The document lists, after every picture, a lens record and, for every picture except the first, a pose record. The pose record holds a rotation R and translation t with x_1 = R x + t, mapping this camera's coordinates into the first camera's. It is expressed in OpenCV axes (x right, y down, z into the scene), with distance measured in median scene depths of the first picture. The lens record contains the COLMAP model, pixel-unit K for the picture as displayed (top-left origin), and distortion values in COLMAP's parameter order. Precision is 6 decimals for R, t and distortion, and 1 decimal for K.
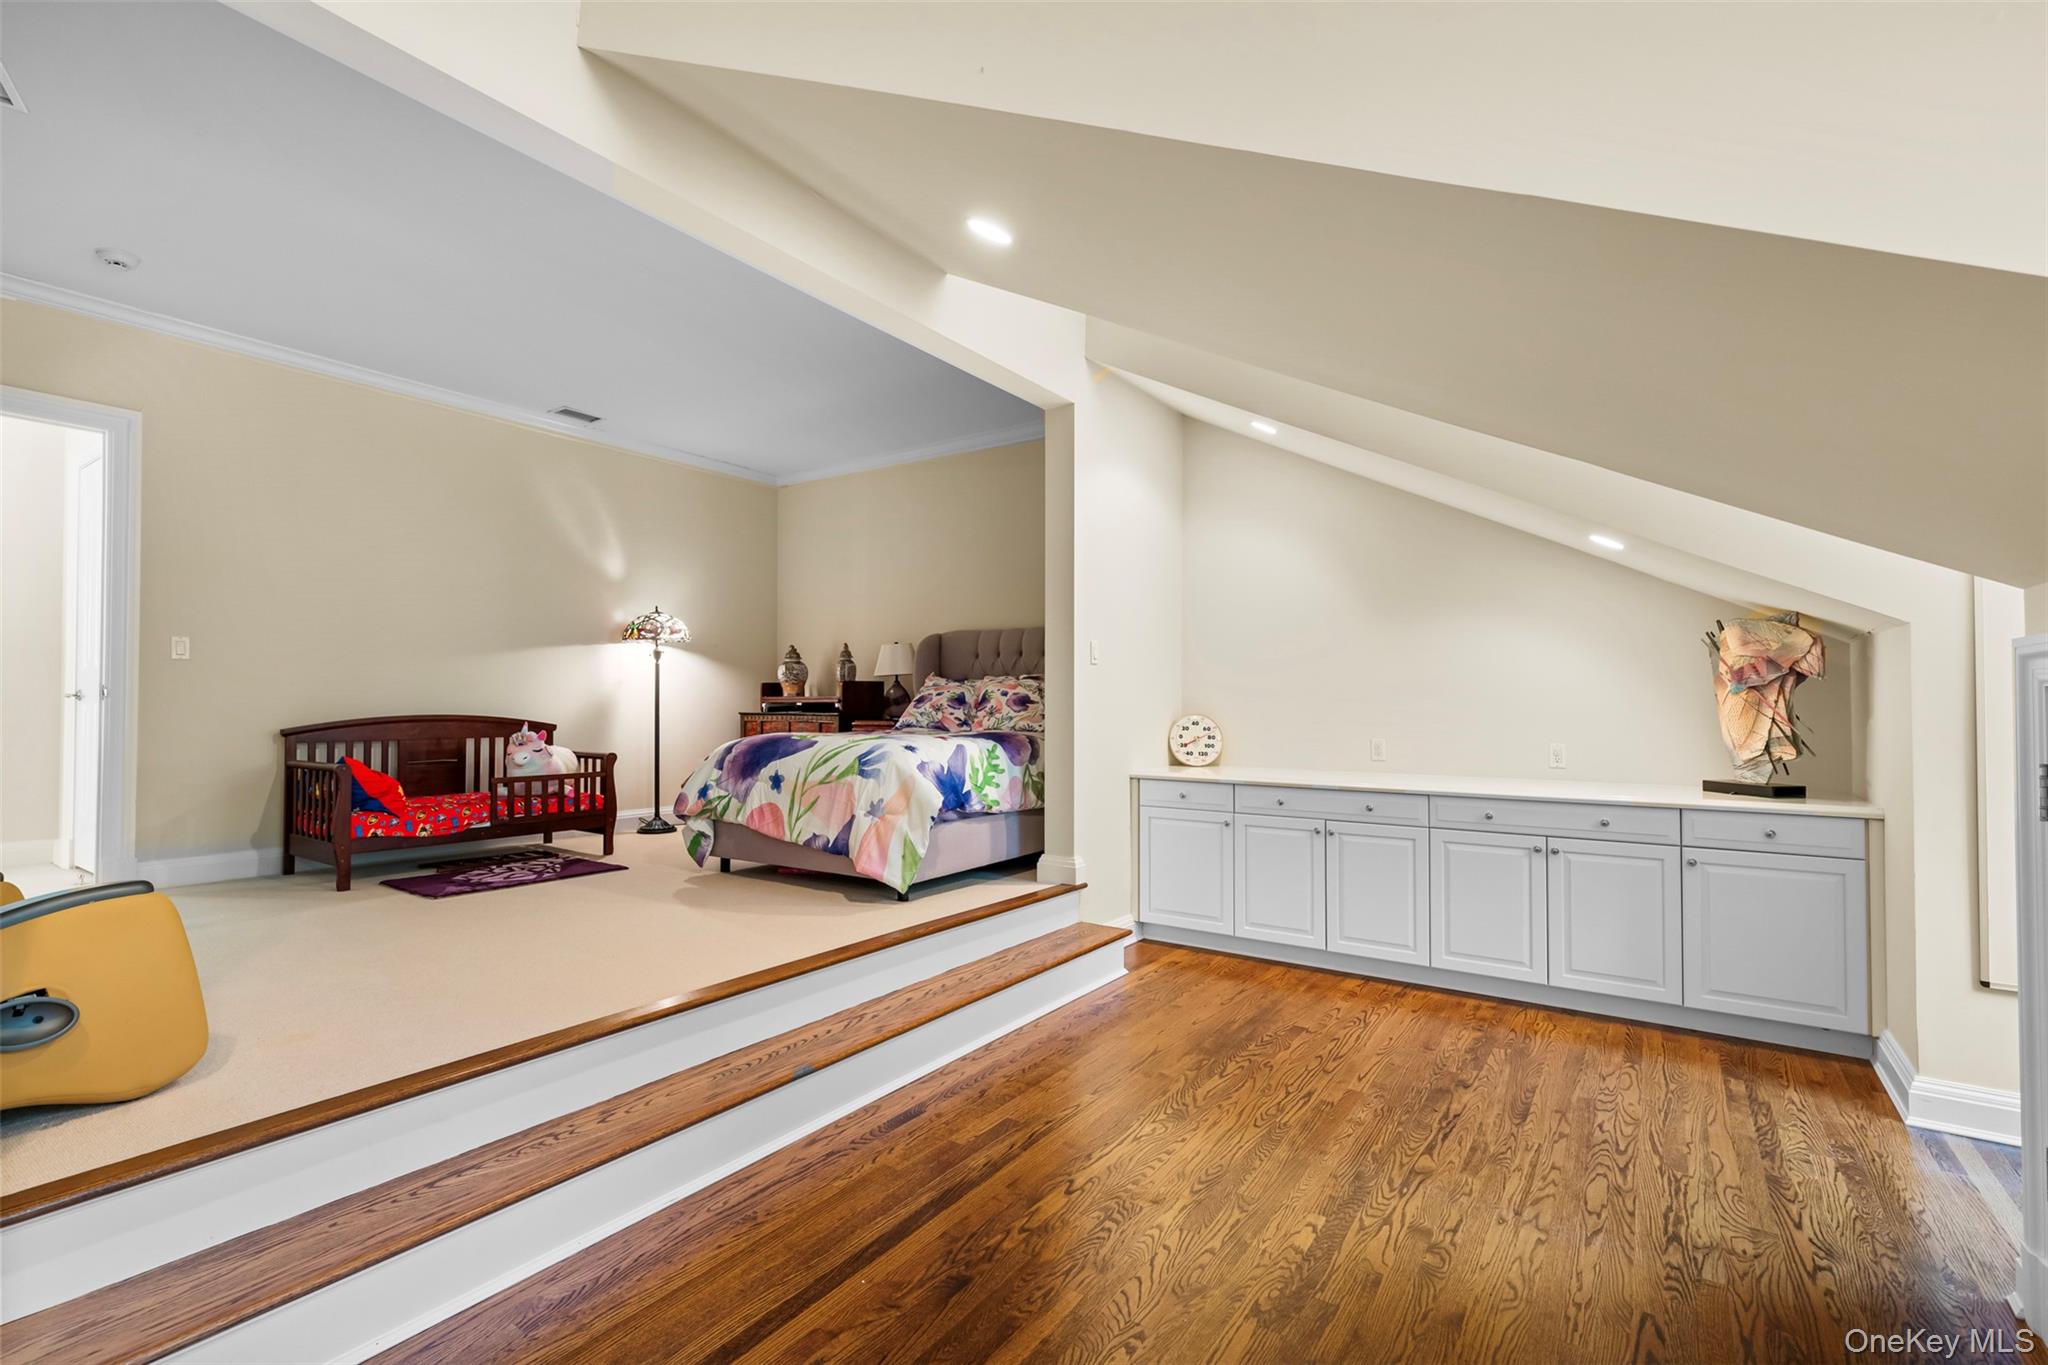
lens RADIAL K [[912.8, 0, 1021.3], [0, 912.8, 702.1], [0, 0, 1]] dist [0.025733, 0.000150]
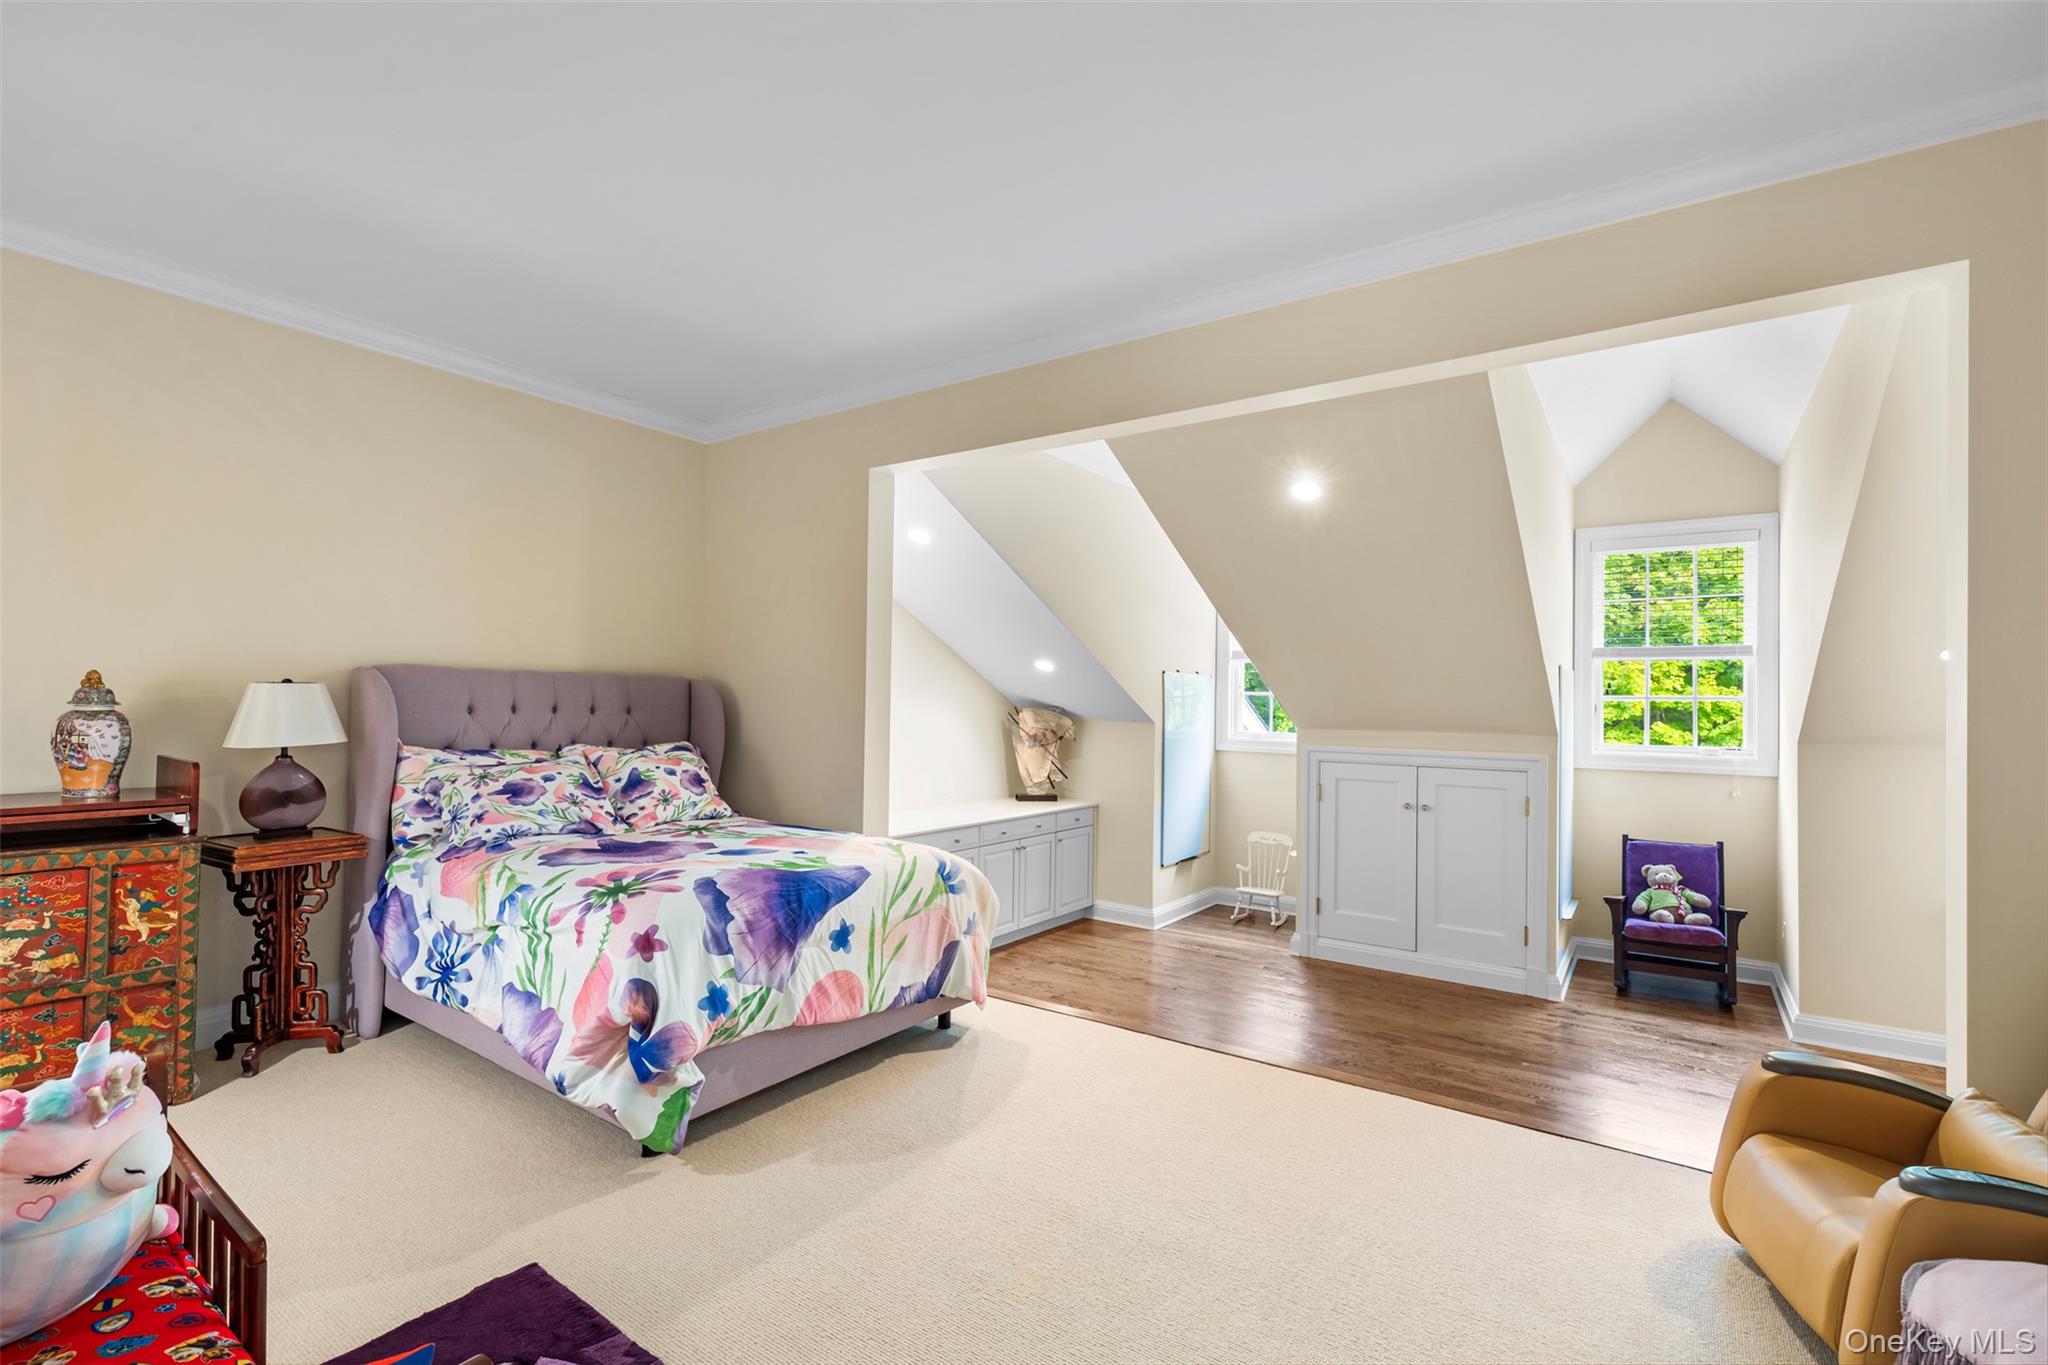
lens RADIAL K [[912.8, 0, 1021.3], [0, 912.8, 702.1], [0, 0, 1]] dist [0.025733, 0.000150]
pose [[0.018880, -0.000370, 0.999822, -1.007321], [-0.018808, 0.999823, 0.000725, -0.095545], [-0.999645, -0.018818, 0.018870, 0.919620]]
